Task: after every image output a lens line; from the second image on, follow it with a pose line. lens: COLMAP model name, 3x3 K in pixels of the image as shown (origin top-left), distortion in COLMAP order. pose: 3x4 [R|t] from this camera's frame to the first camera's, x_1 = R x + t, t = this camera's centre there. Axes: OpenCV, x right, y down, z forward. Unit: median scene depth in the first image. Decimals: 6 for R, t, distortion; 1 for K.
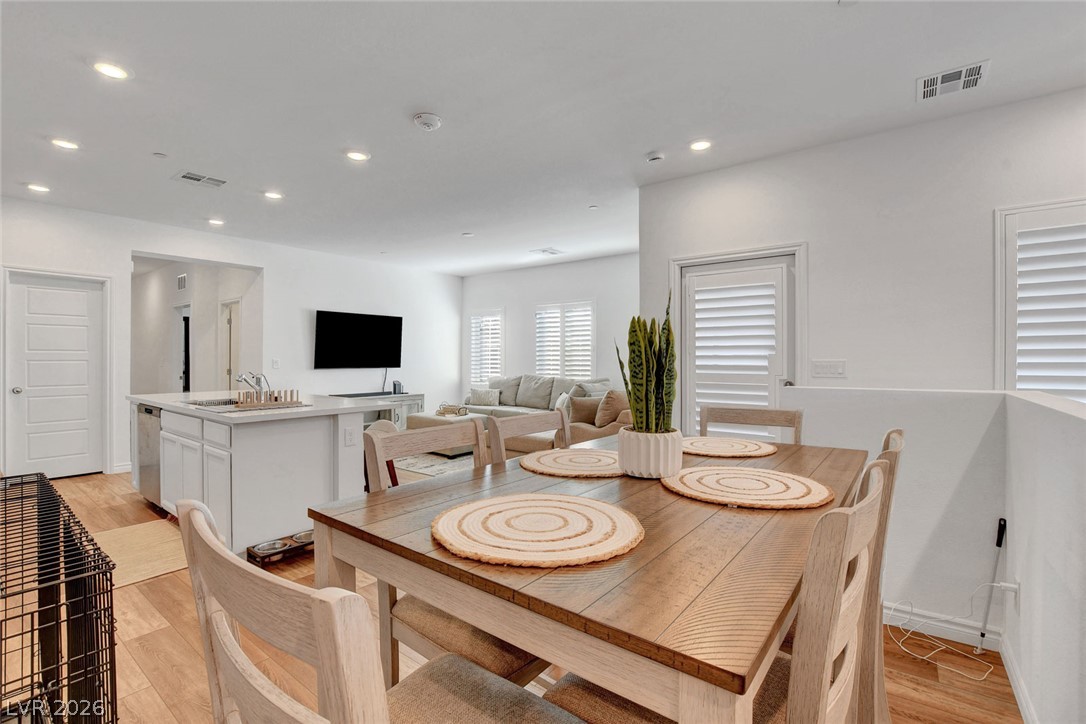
lens RADIAL K [[486.5, 0, 548.7], [0, 486.5, 360.8], [0, 0, 1]] dist [-0.036215, 0.005881]
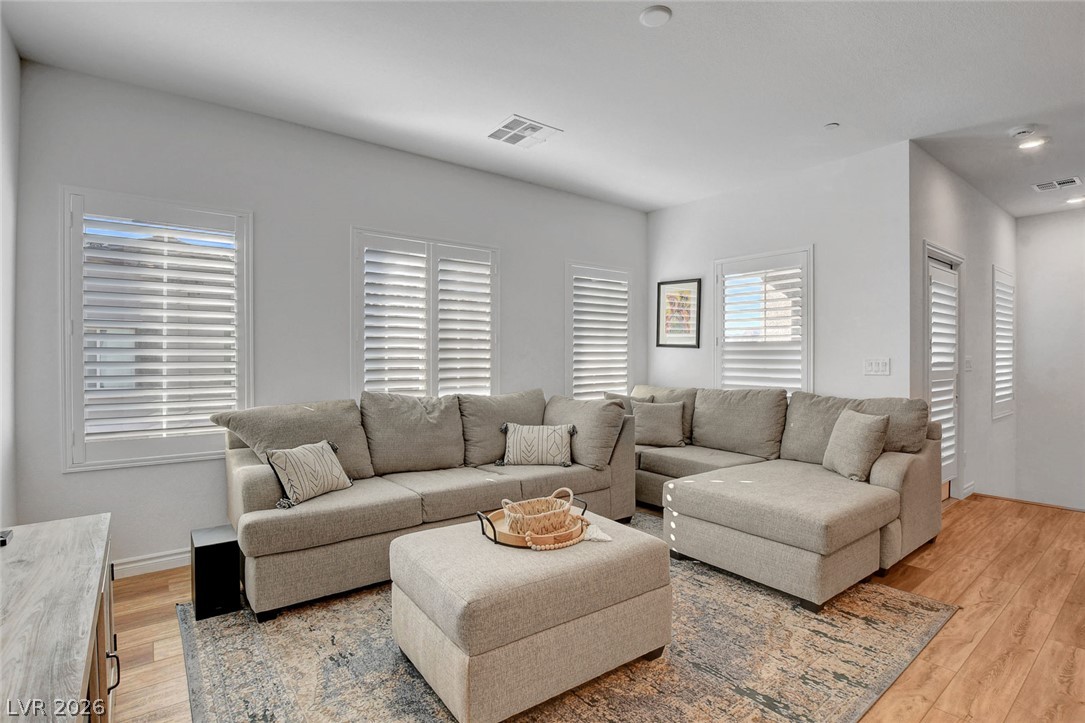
lens RADIAL K [[521.3, 0, 536.7], [0, 521.3, 359.5], [0, 0, 1]] dist [-0.027539, 0.004198]
pose [[0.273225, -0.004854, 0.961938, -0.459440], [0.005477, 0.999979, 0.003490, -0.002571], [-0.961934, 0.004315, 0.273246, 0.798111]]
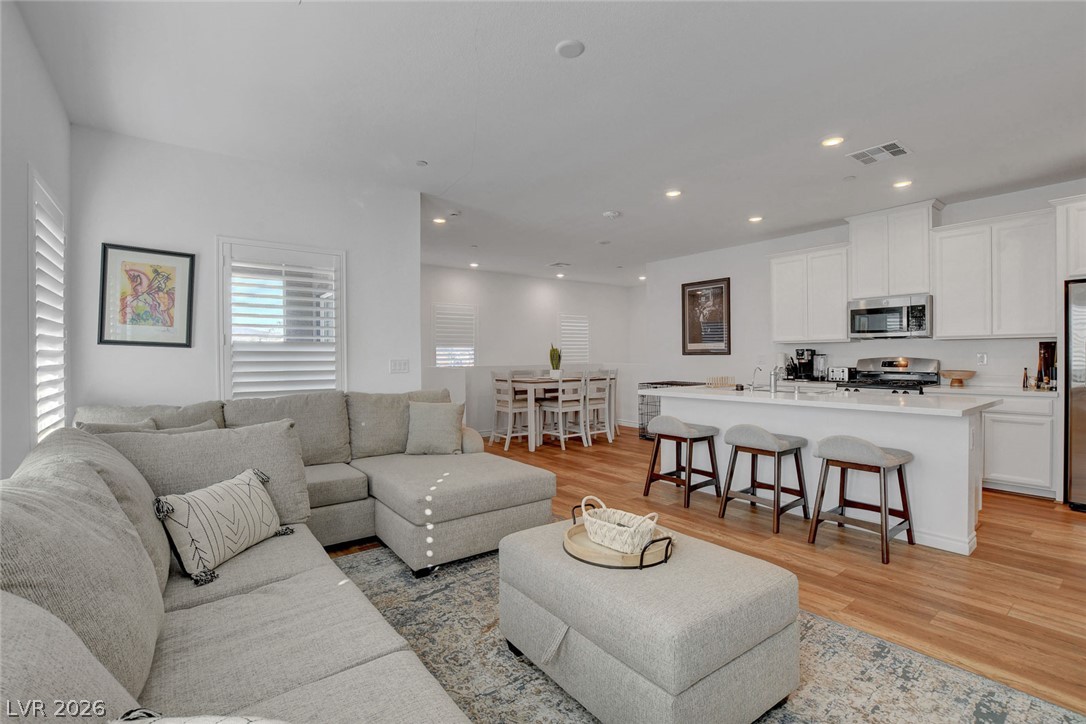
lens RADIAL K [[486.5, 0, 550.6], [0, 486.5, 355.9], [0, 0, 1]] dist [-0.036215, 0.005881]
pose [[-0.963471, 0.005192, 0.267761, -0.208535], [0.006507, 0.999971, 0.004025, -0.005183], [-0.267732, 0.005620, -0.963477, 1.134948]]
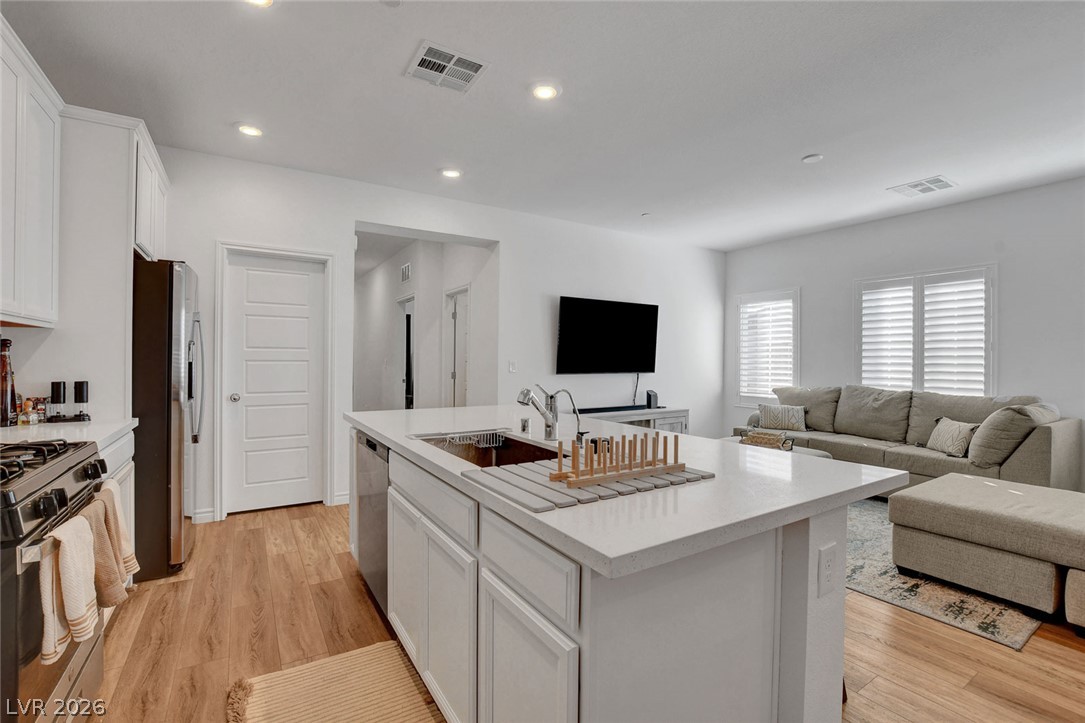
lens RADIAL K [[486.1, 0, 542.7], [0, 486.1, 359.7], [0, 0, 1]] dist [-0.036215, 0.005881]
pose [[0.934818, 0.003344, -0.355111, -0.217933], [-0.005820, 0.999966, -0.005903, -0.000483], [0.355079, 0.007585, 0.934805, 0.260596]]
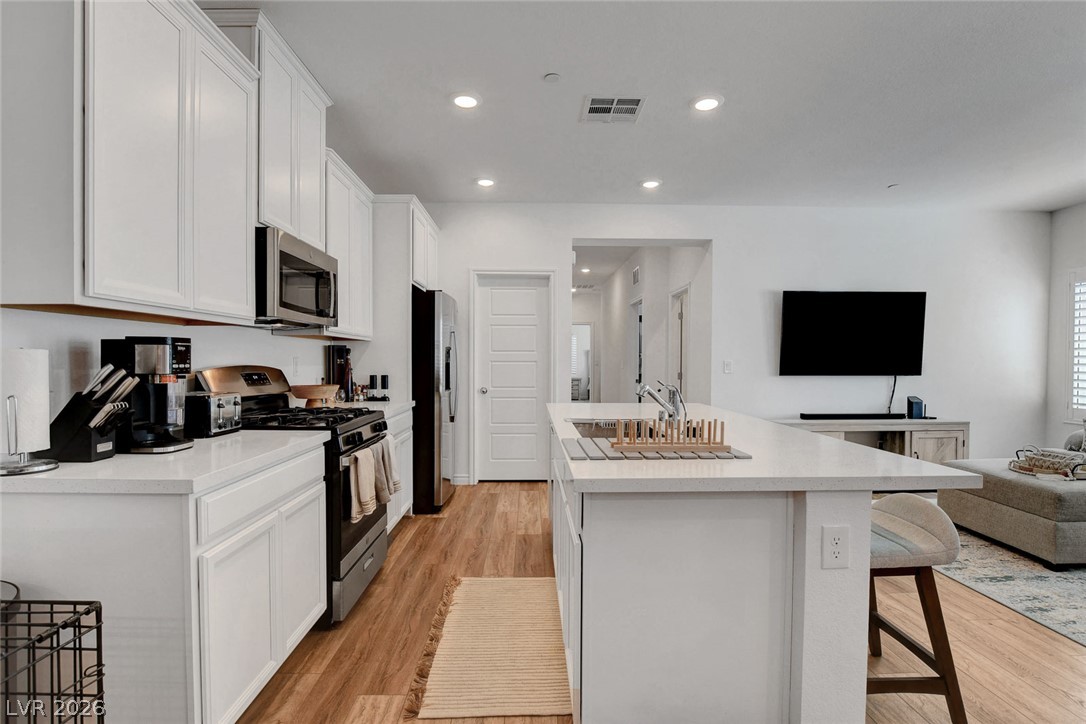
lens RADIAL K [[527.3, 0, 536.5], [0, 527.3, 370.1], [0, 0, 1]] dist [-0.025582, 0.001394]
pose [[0.616873, 0.014270, -0.786933, -0.098066], [-0.004079, 0.999880, 0.014933, 0.000150], [0.787052, -0.006002, 0.616857, 0.236256]]
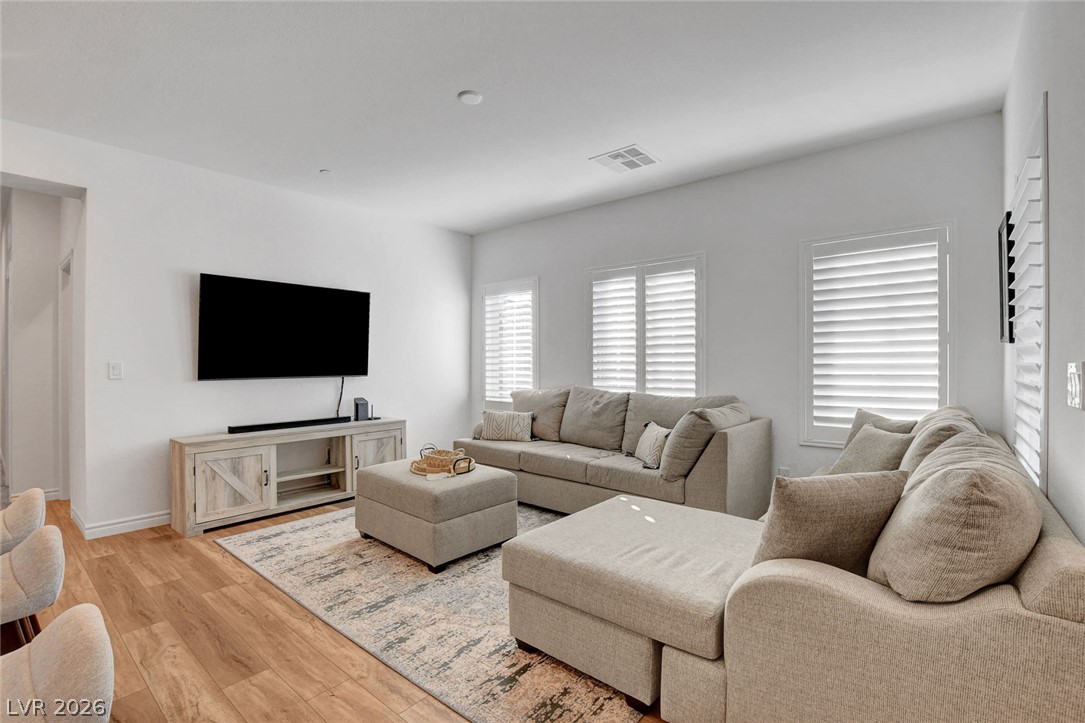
lens RADIAL K [[486.1, 0, 548.6], [0, 486.1, 372.5], [0, 0, 1]] dist [-0.036215, 0.005881]
pose [[0.998787, -0.002804, -0.049165, -0.054561], [0.003622, 0.999856, 0.016555, 0.000338], [0.049111, -0.016713, 0.998653, 0.437356]]
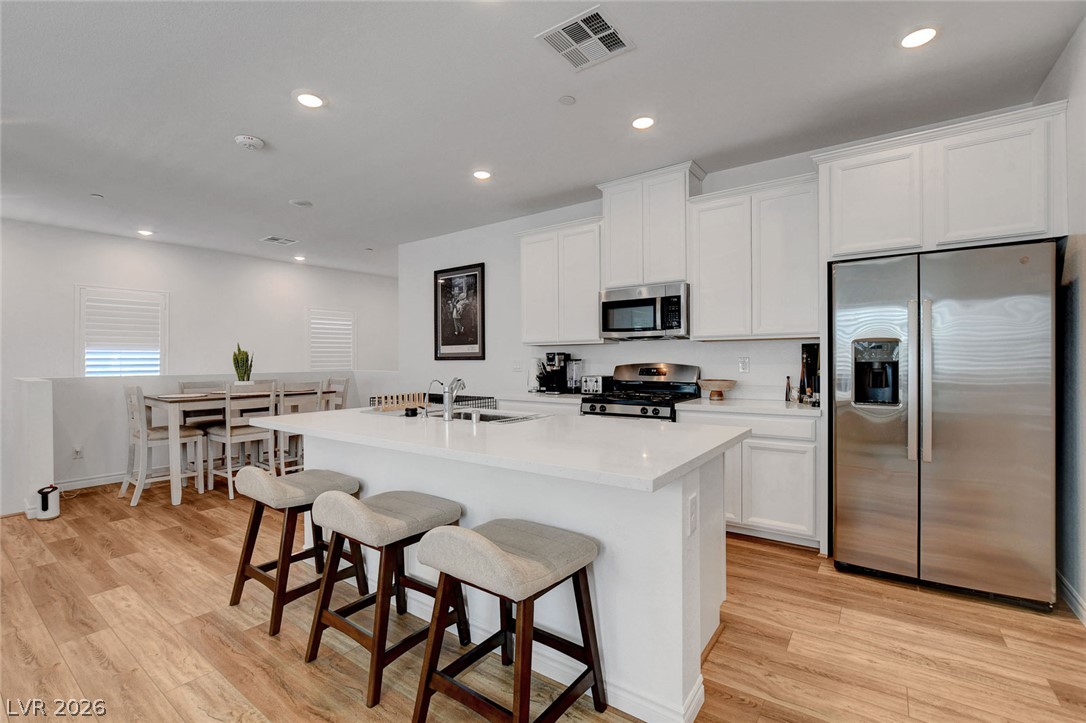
lens RADIAL K [[486.5, 0, 538.9], [0, 486.5, 355.7], [0, 0, 1]] dist [-0.036215, 0.005881]
pose [[-0.999758, 0.005312, -0.021355, -0.369284], [0.005394, 0.999978, -0.003770, -0.004300], [0.021334, -0.003885, -0.999765, 0.875008]]
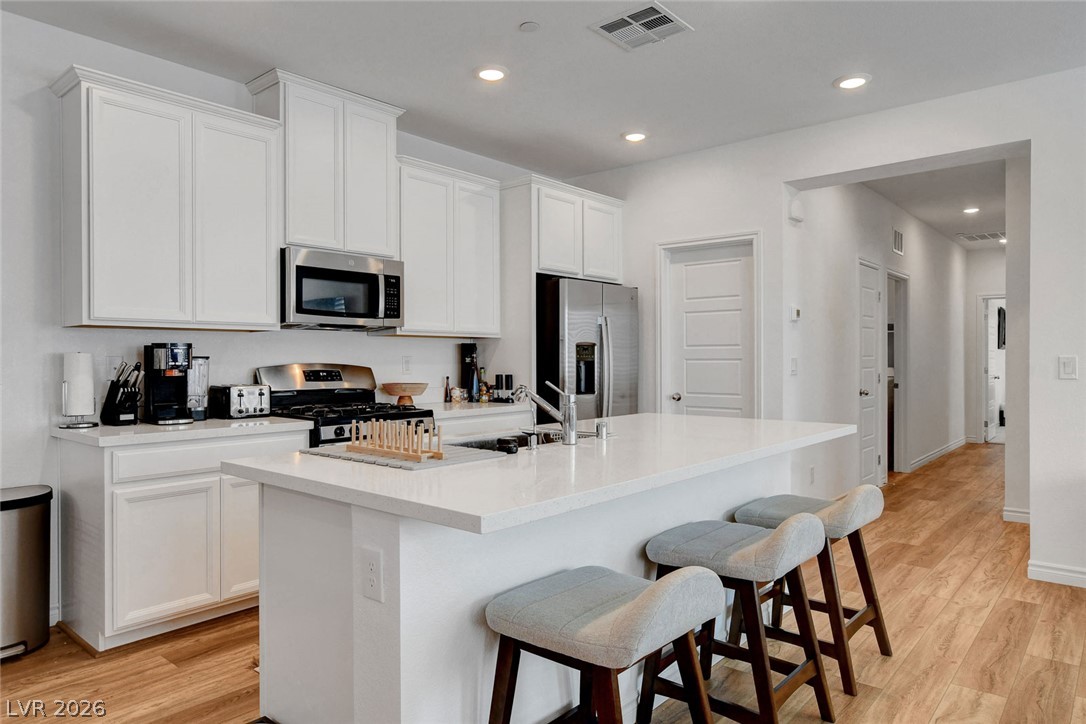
lens RADIAL K [[699.0, 0, 527.3], [0, 699.0, 357.5], [0, 0, 1]] dist [-0.007022, 0.000915]
pose [[-0.081005, -0.003452, -0.996708, 0.041746], [-0.000759, 0.999994, -0.003401, -0.000050], [0.996713, 0.000481, -0.081007, 0.522390]]
